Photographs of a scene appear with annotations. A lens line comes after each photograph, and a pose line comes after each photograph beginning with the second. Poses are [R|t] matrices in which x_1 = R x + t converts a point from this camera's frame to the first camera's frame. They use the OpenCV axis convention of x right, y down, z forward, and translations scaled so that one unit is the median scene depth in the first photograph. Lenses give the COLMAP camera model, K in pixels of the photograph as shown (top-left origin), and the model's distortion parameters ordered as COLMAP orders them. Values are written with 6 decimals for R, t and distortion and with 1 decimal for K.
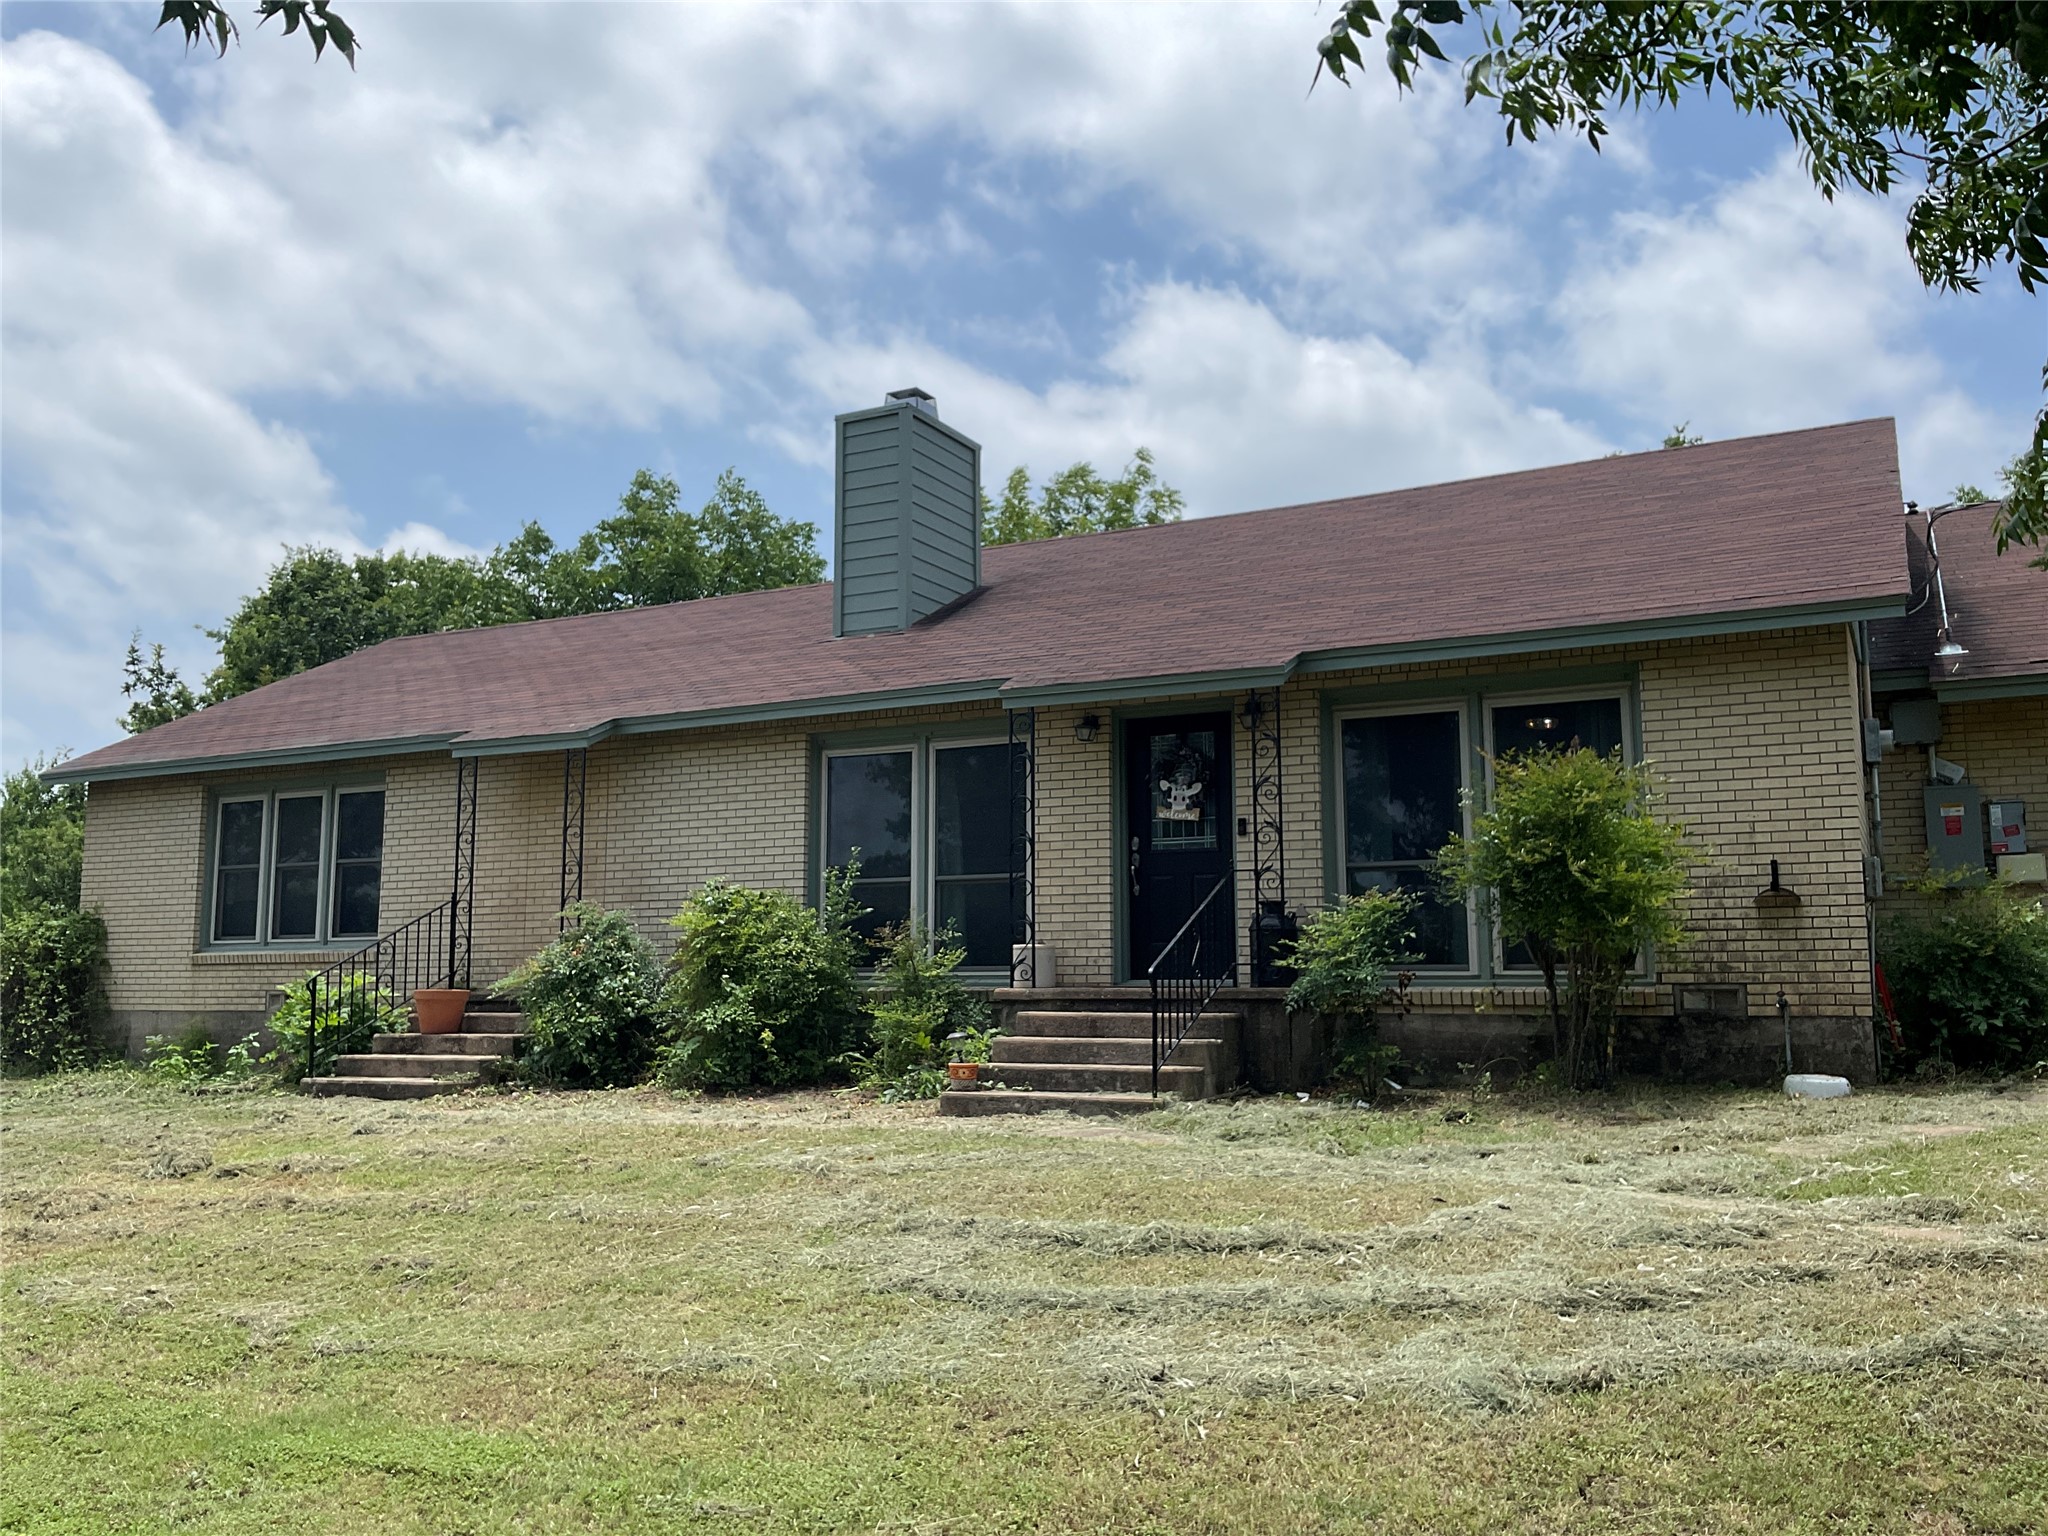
lens RADIAL K [[1625.1, 0, 1024.0], [0, 1625.1, 768.0], [0, 0, 1]] dist [0.082459, -0.001583]
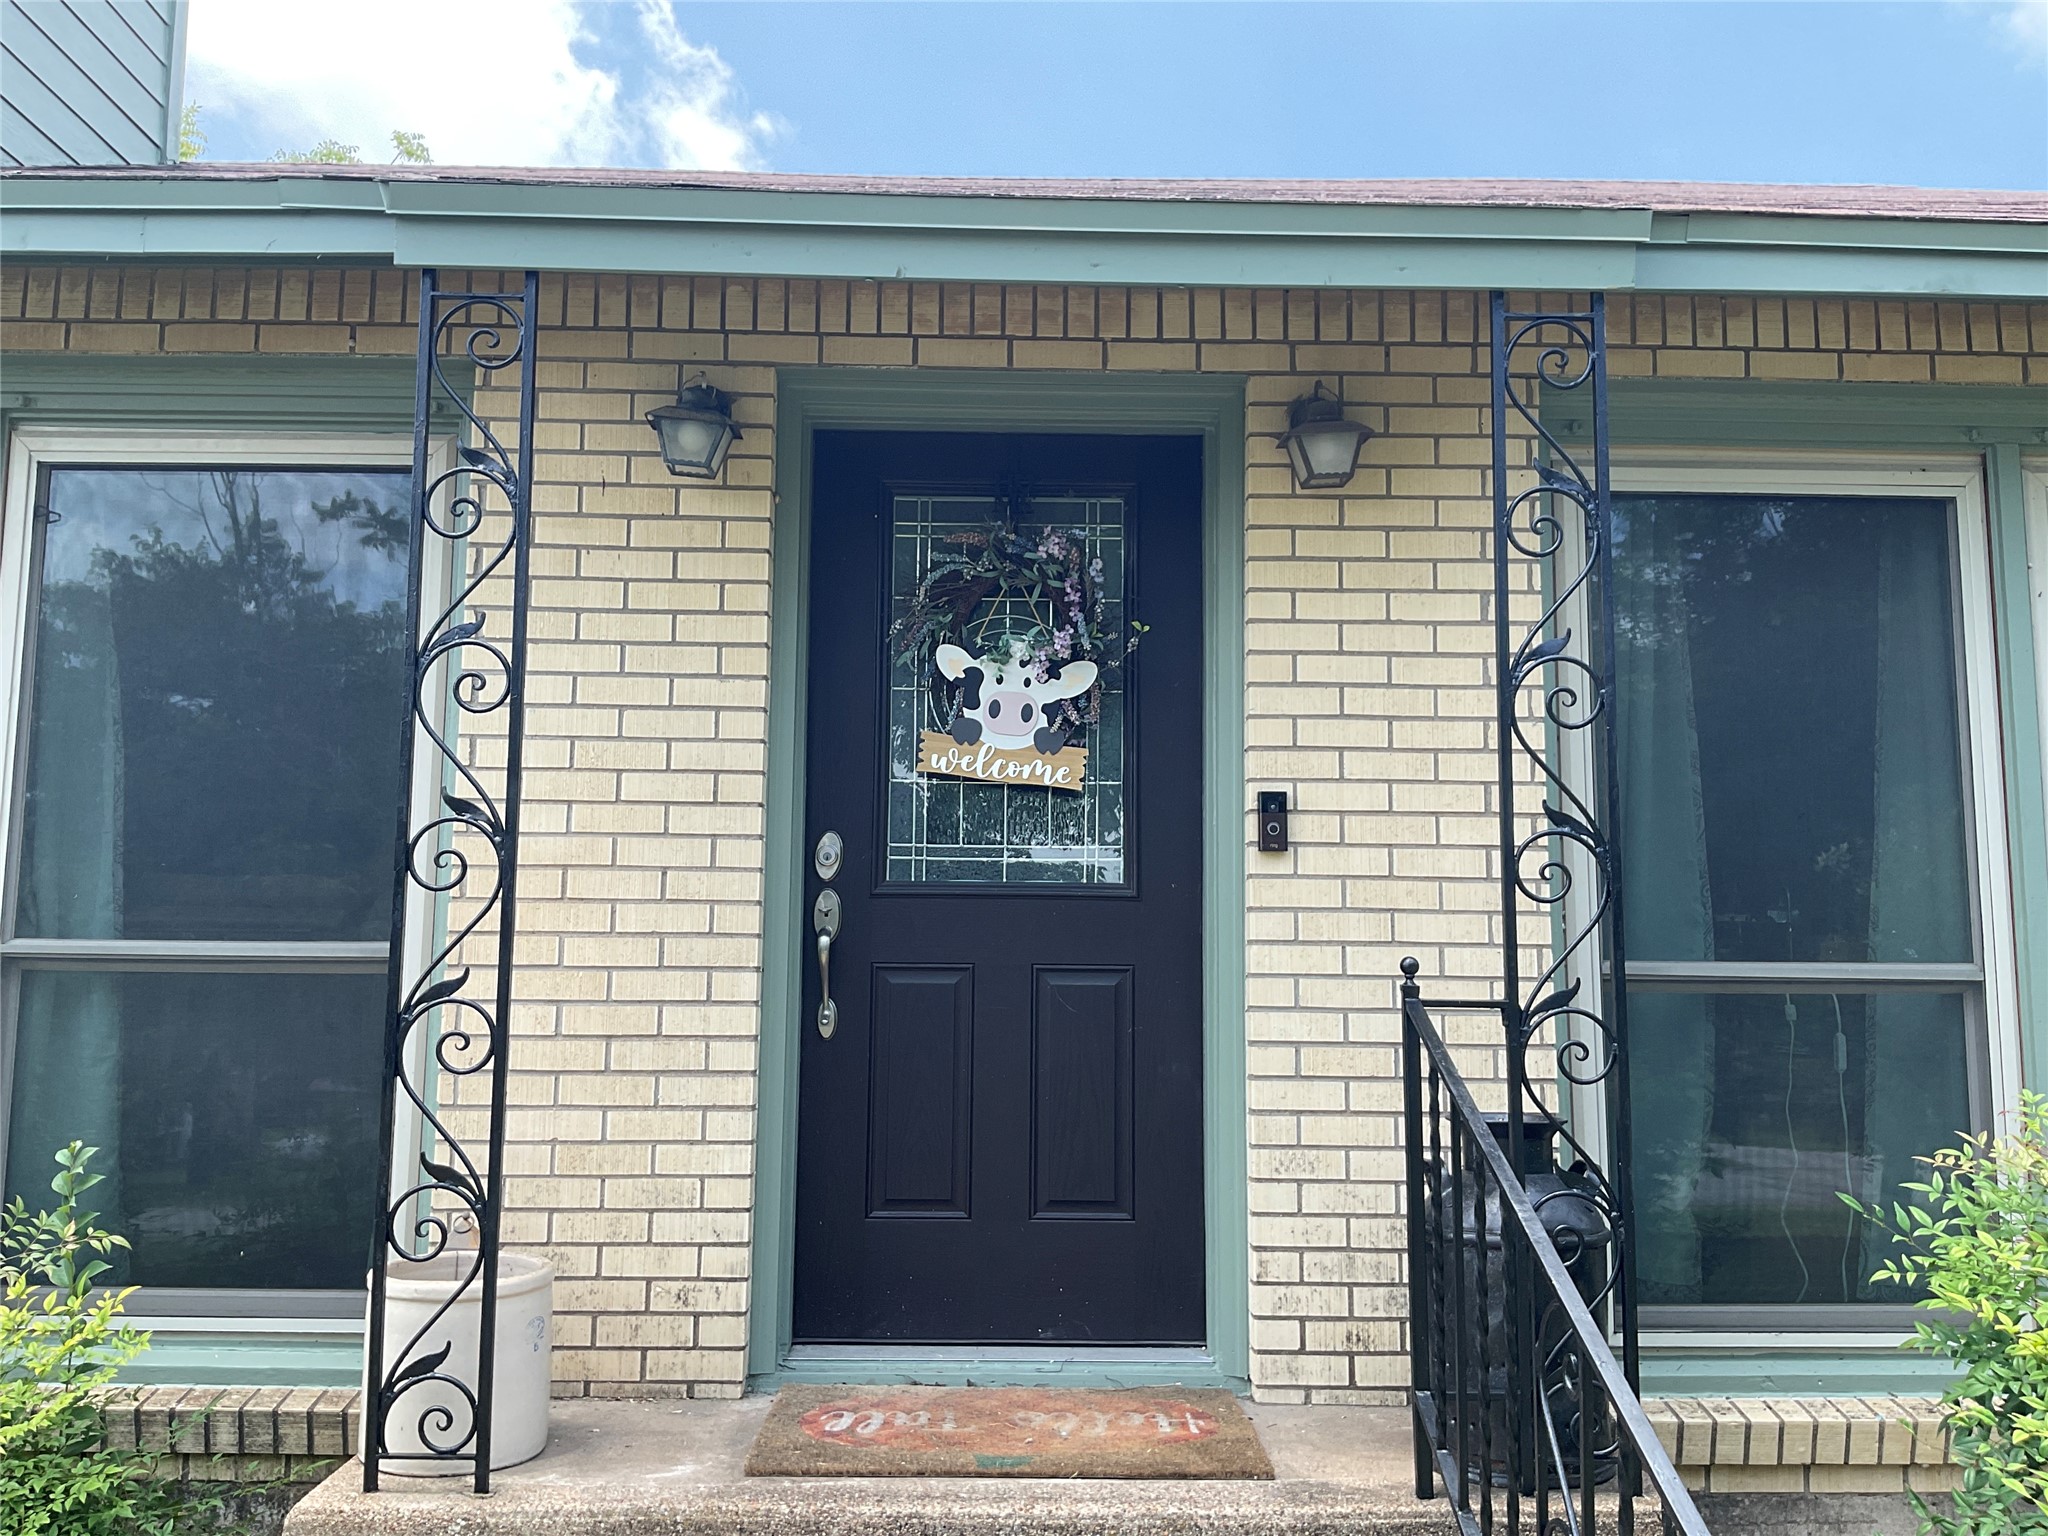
lens RADIAL K [[1694.4, 0, 1017.6], [0, 1694.4, 768.5], [0, 0, 1]] dist [0.116237, -0.252685]
pose [[0.876938, 0.069534, 0.475547, -0.046646], [-0.073039, 0.997267, -0.011132, 0.032350], [-0.475021, -0.024971, 0.879620, 0.728590]]
